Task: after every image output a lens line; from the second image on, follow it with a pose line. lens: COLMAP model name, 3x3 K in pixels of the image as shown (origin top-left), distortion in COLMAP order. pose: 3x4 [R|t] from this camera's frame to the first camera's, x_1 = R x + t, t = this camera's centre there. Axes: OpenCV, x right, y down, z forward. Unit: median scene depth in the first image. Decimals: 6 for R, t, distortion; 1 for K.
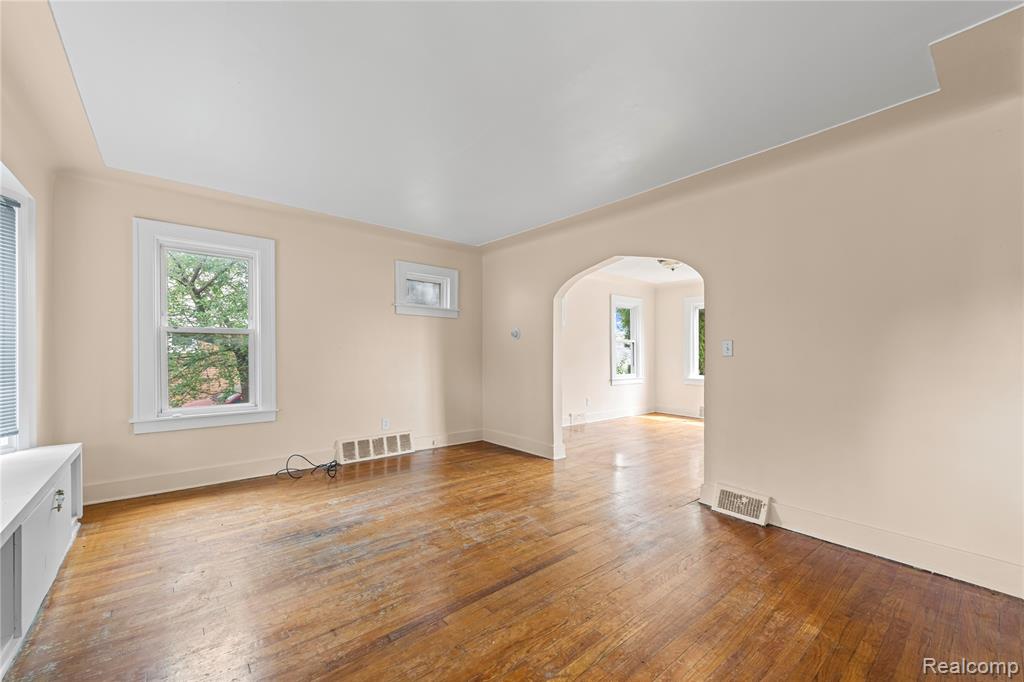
lens RADIAL K [[421.3, 0, 513.7], [0, 421.3, 348.4], [0, 0, 1]] dist [0.014559, -0.001441]
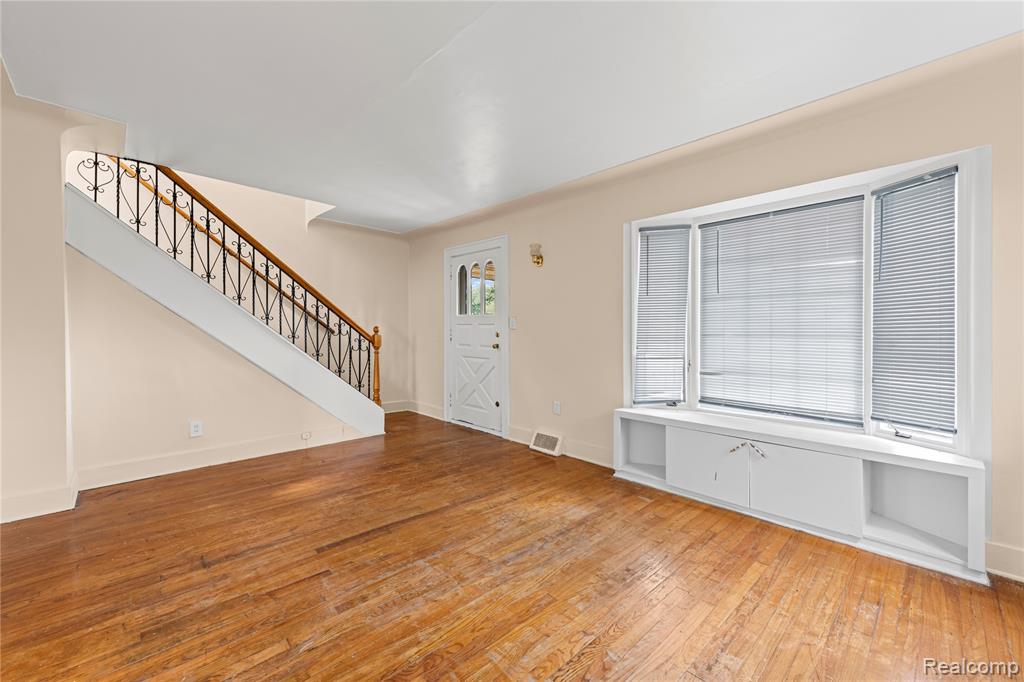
lens RADIAL K [[421.3, 0, 505.9], [0, 421.3, 339.4], [0, 0, 1]] dist [0.014559, -0.001441]
pose [[-0.997469, -0.011032, -0.070242, -0.181596], [-0.011125, 0.999938, 0.000925, 0.018632], [0.070228, 0.001704, -0.997530, 1.823725]]
